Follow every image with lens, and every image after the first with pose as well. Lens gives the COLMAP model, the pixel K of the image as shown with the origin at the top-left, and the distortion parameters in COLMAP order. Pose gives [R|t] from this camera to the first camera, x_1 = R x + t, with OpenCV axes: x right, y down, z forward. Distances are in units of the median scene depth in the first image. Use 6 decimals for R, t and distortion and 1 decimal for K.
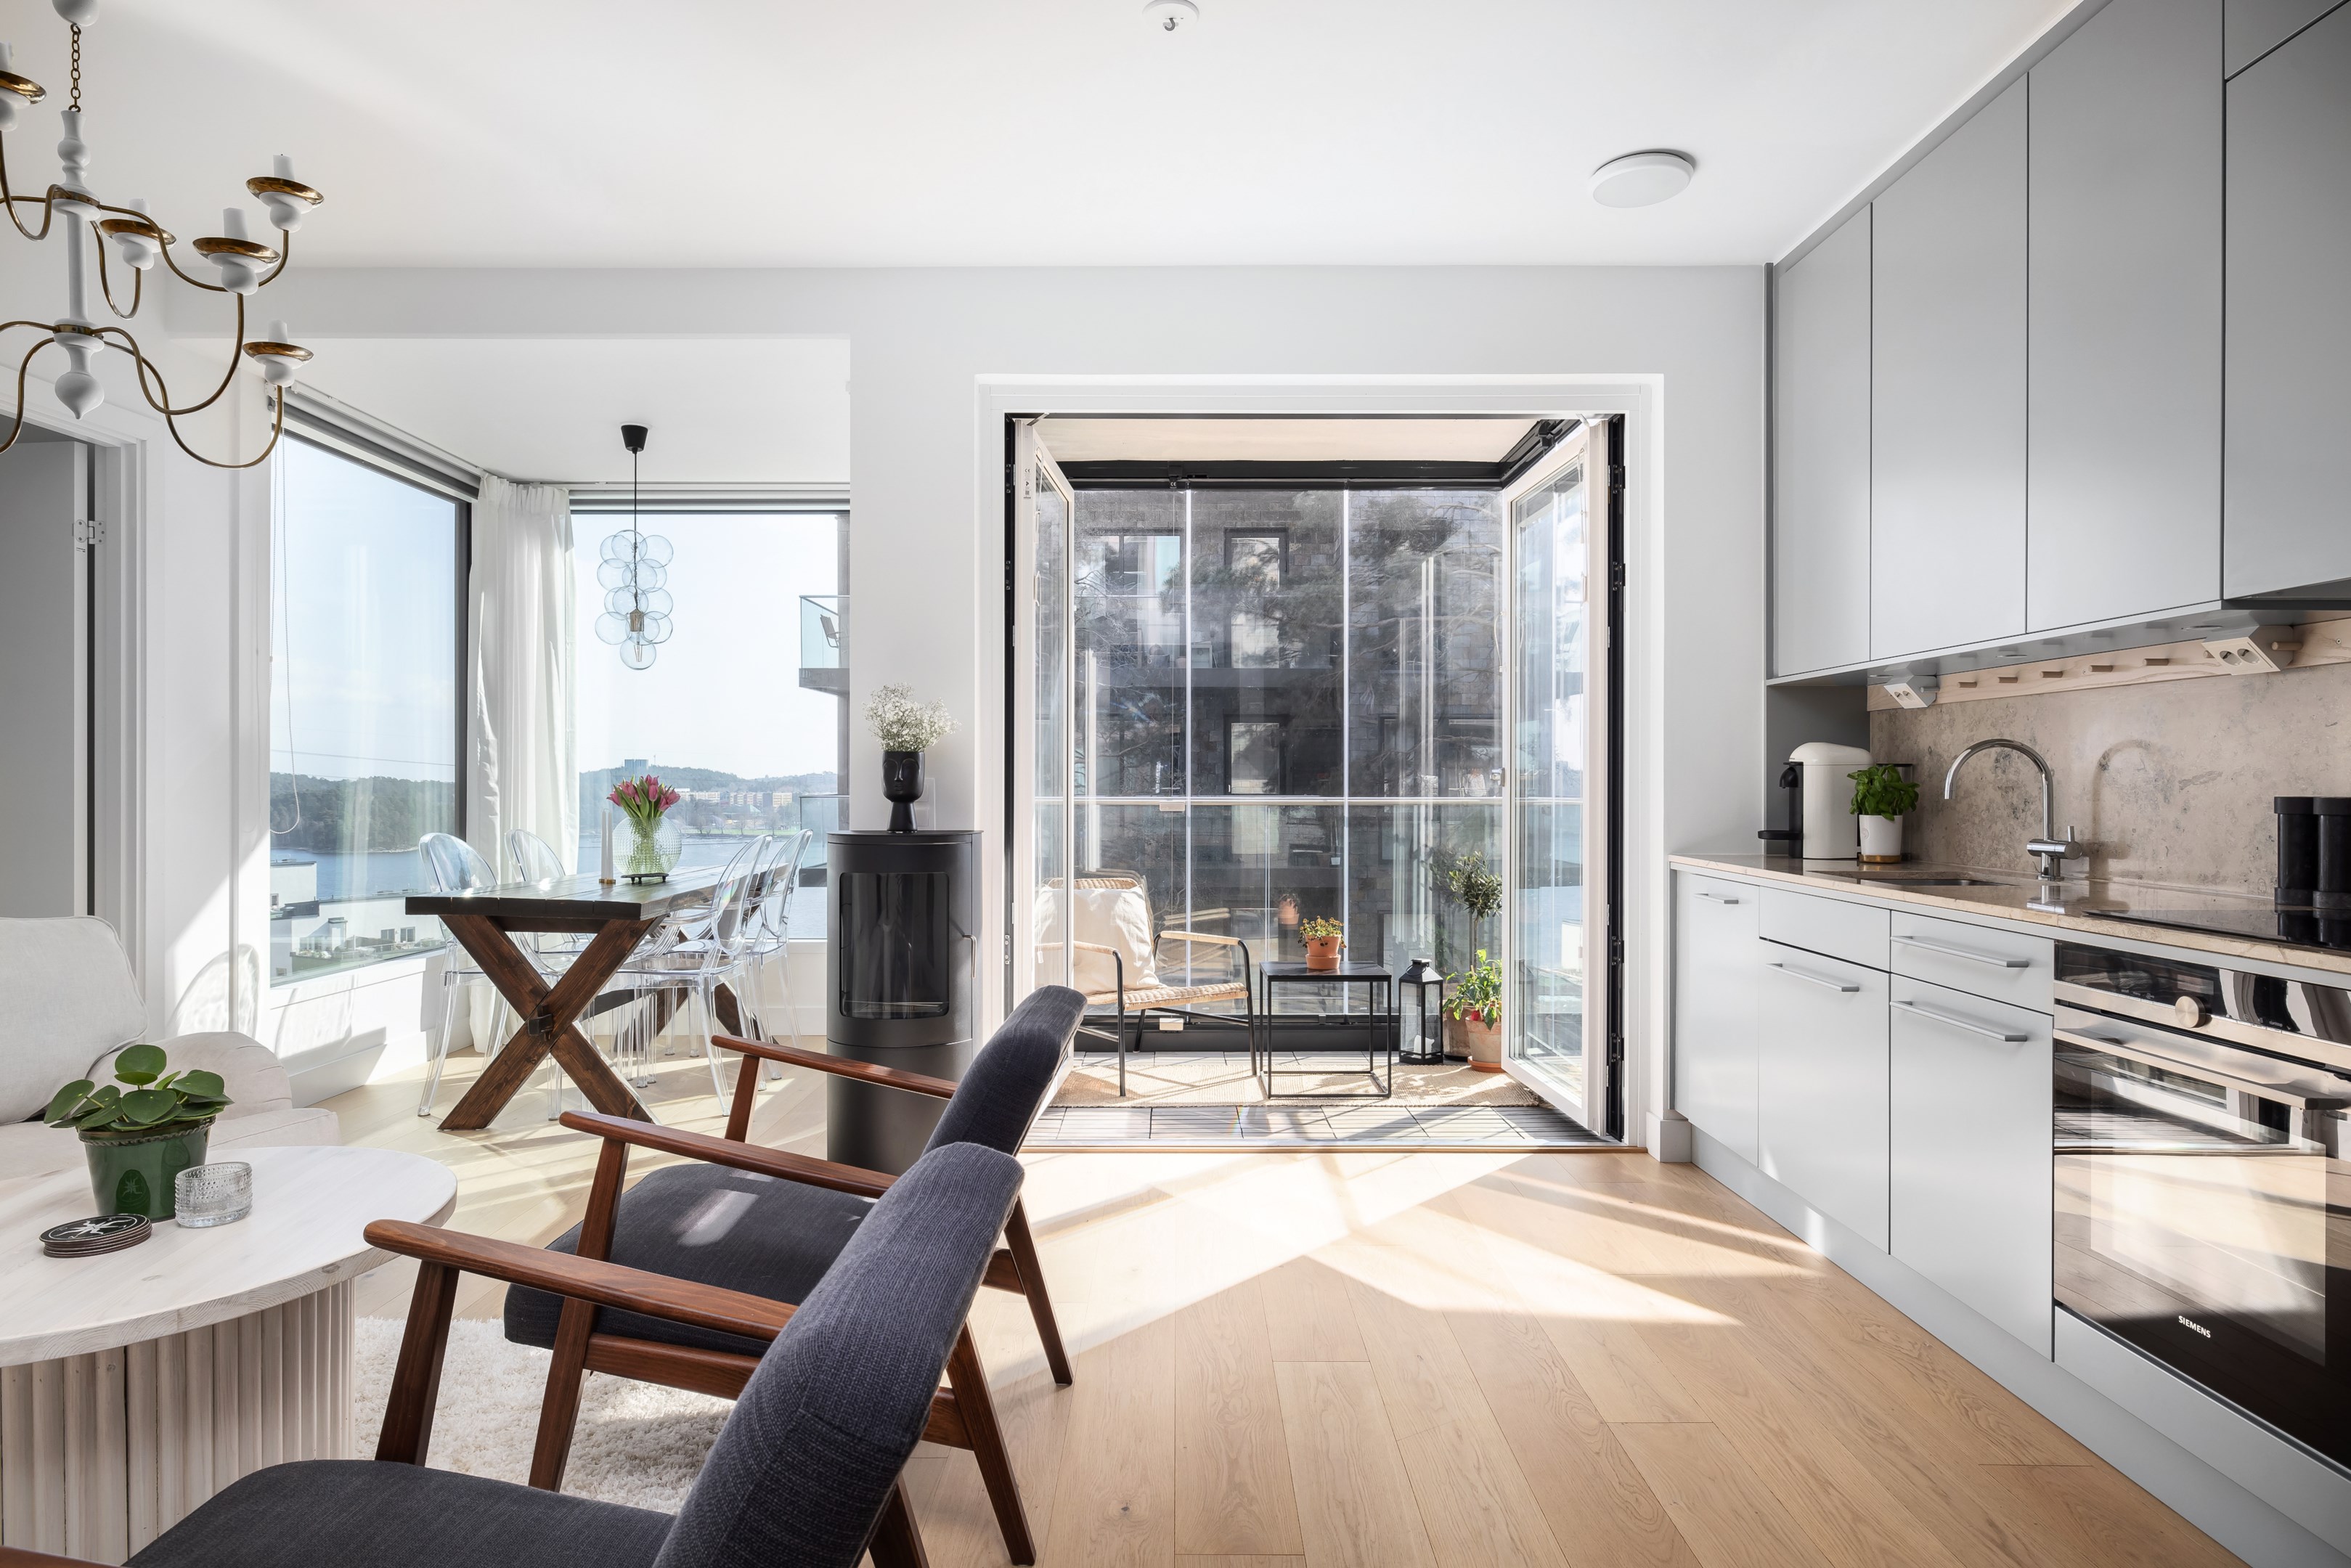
lens RADIAL K [[1332.1, 0, 1183.0], [0, 1332.1, 778.2], [0, 0, 1]] dist [0.001484, 0.001502]
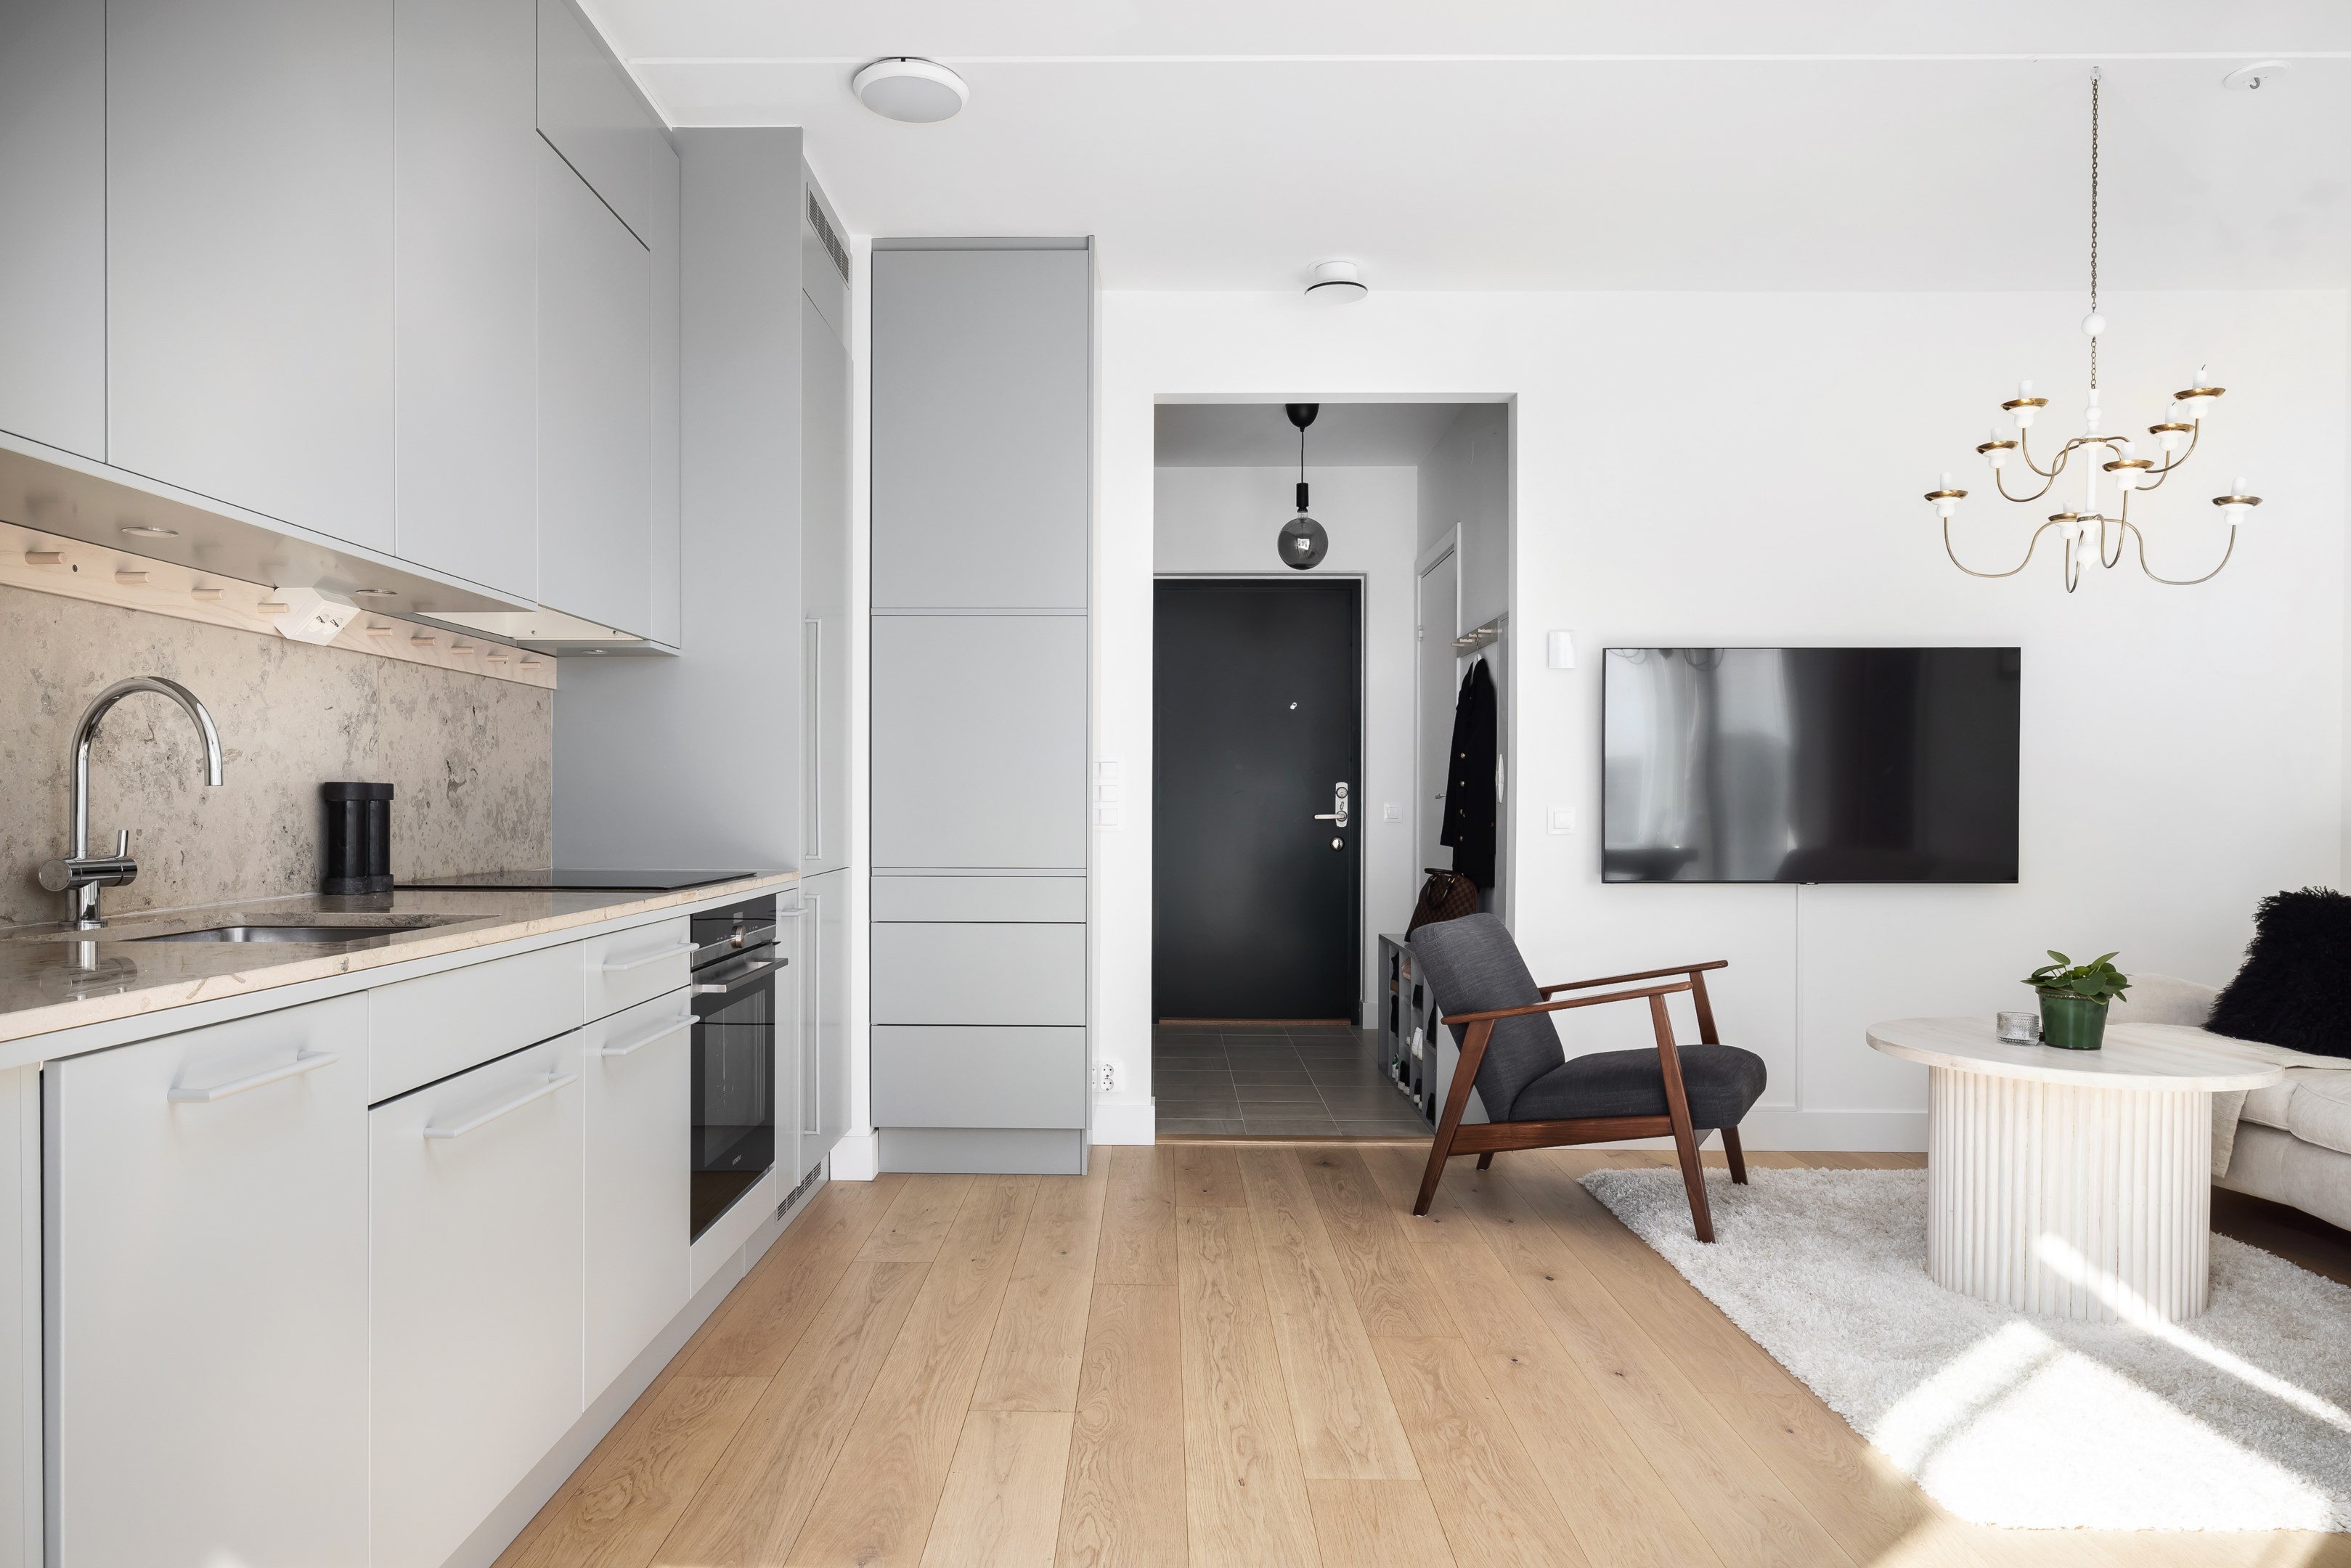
lens RADIAL K [[1481.1, 0, 1166.8], [0, 1481.1, 821.5], [0, 0, 1]] dist [0.000299, 0.000076]
pose [[-0.999924, -0.007232, 0.009975, 0.215656], [-0.007148, 0.999939, 0.008414, 0.026421], [-0.010036, 0.008342, -0.999915, 1.890498]]
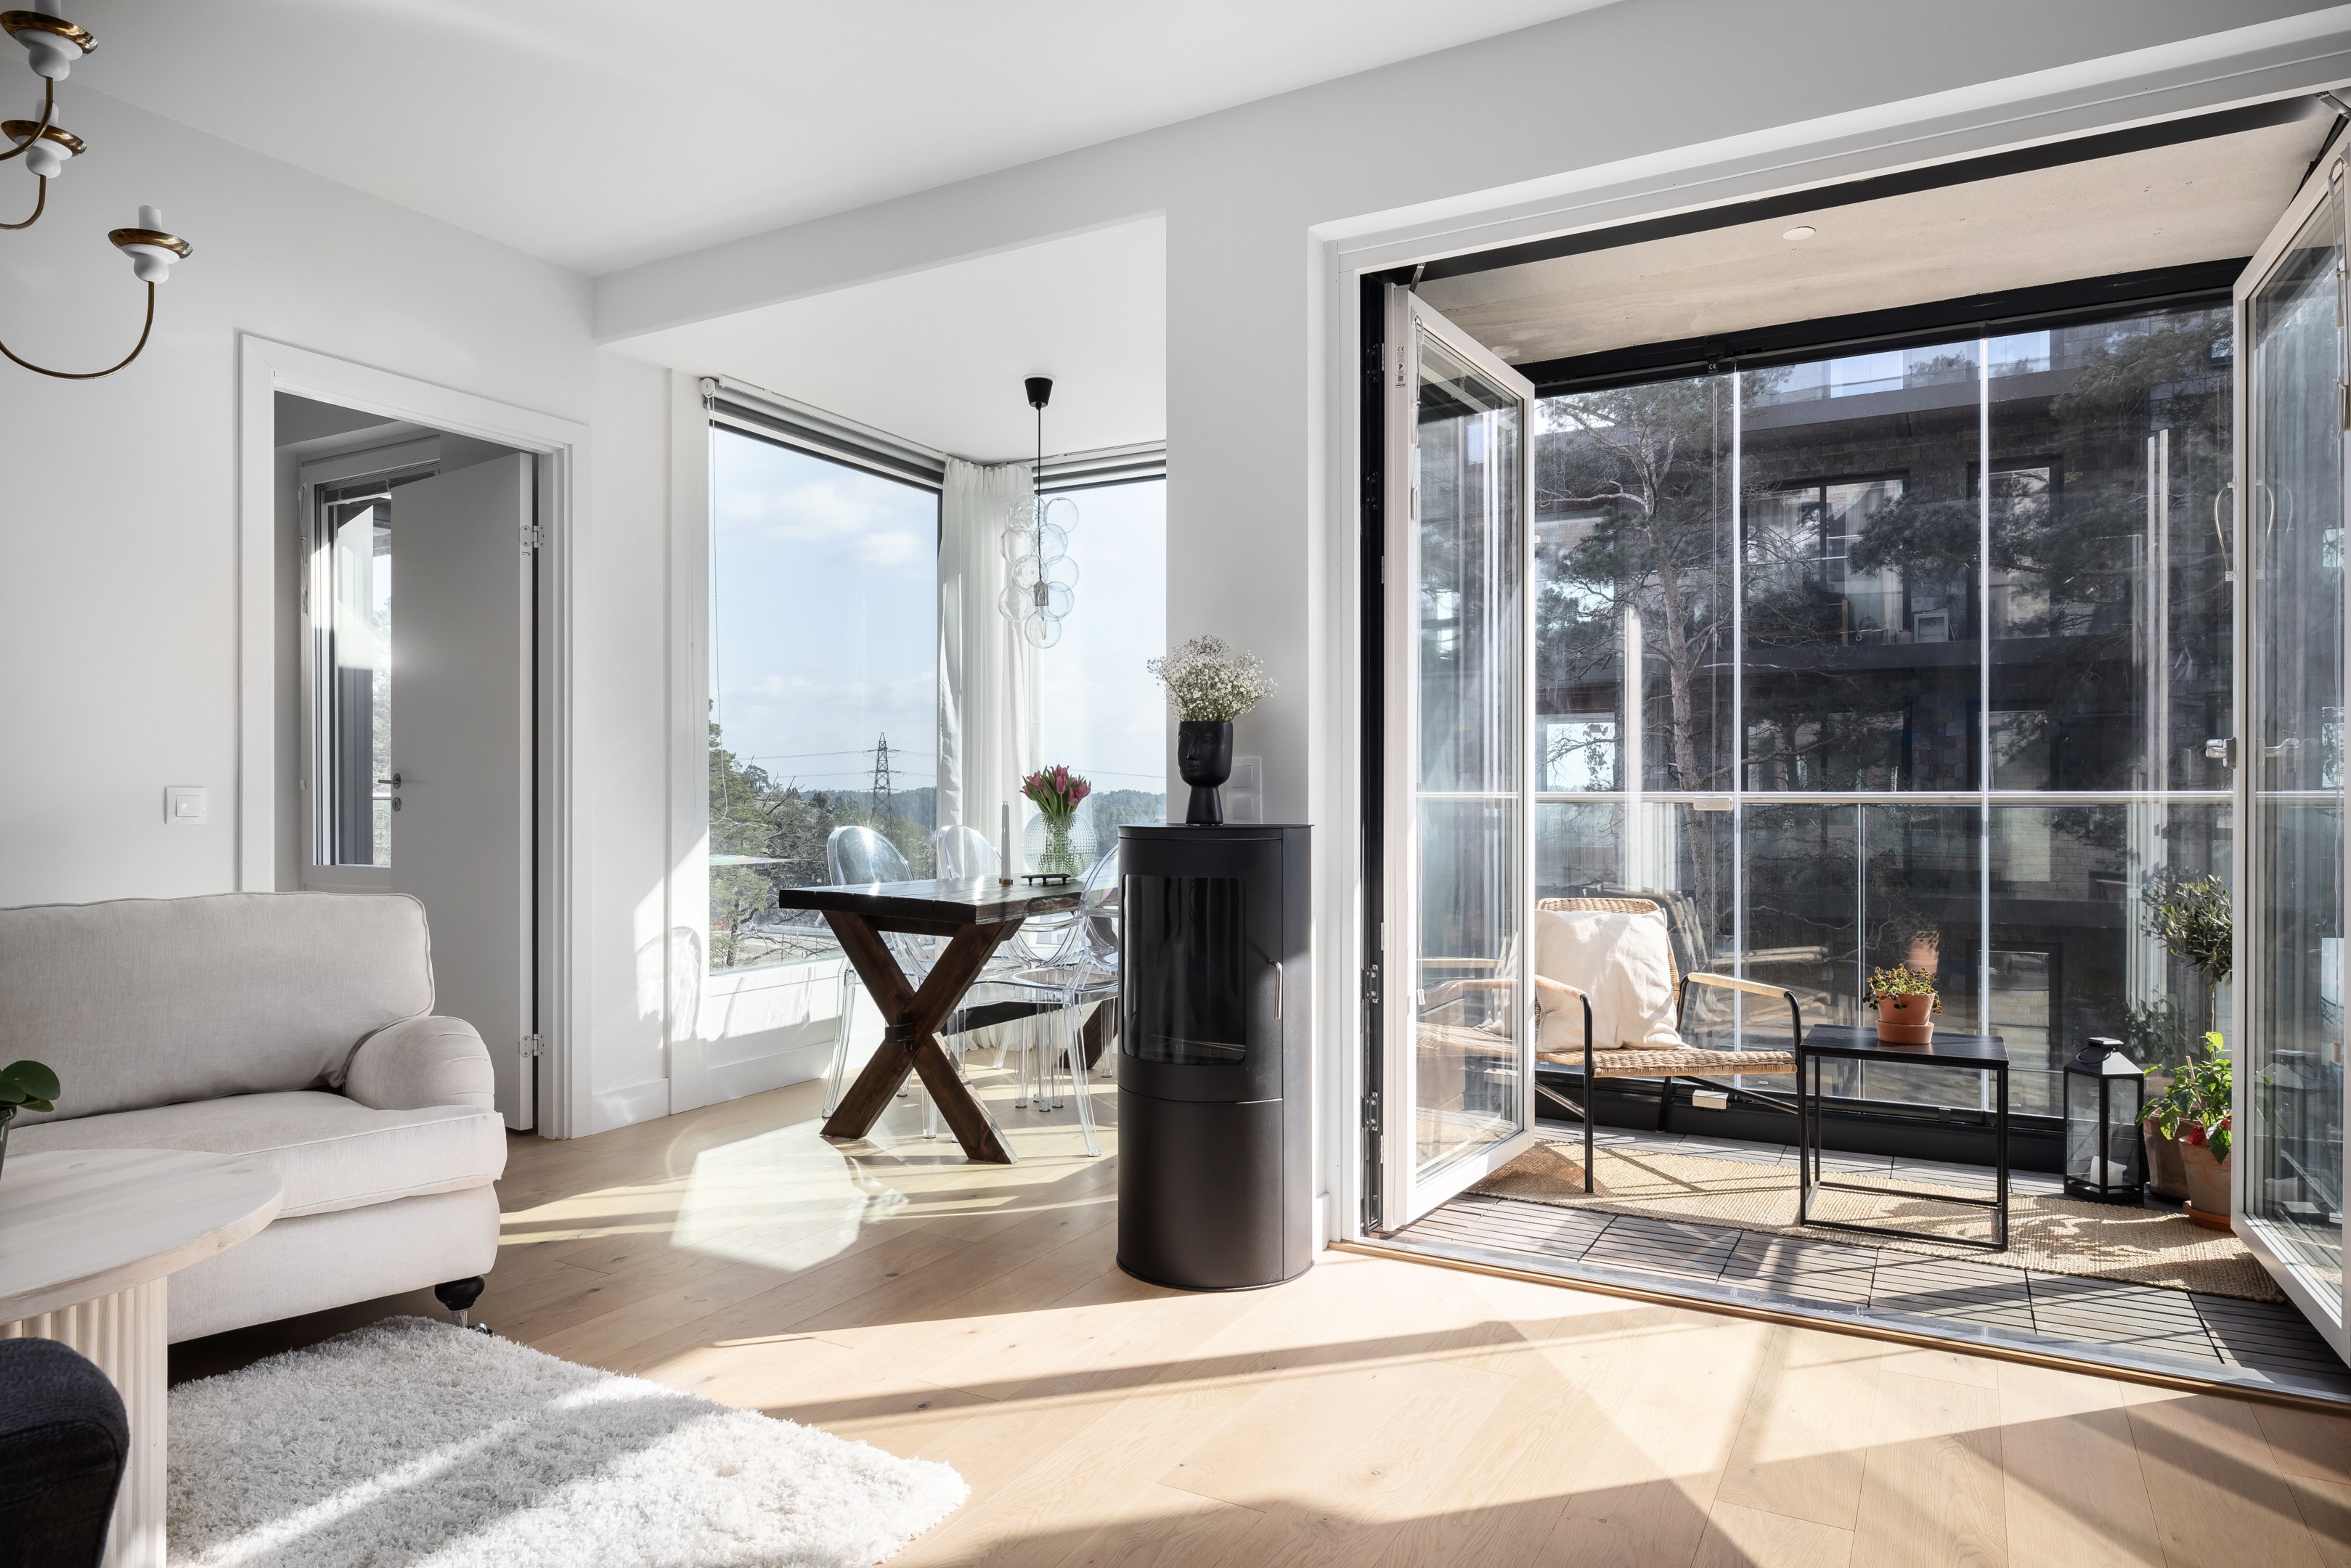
lens RADIAL K [[1426.0, 0, 1175.3], [0, 1426.0, 791.5], [0, 0, 1]] dist [-0.007427, 0.002131]
pose [[0.872366, -0.002854, -0.488846, 0.129199], [0.003163, 0.999995, -0.000194, 0.014764], [0.488844, -0.001376, 0.872370, 0.183113]]
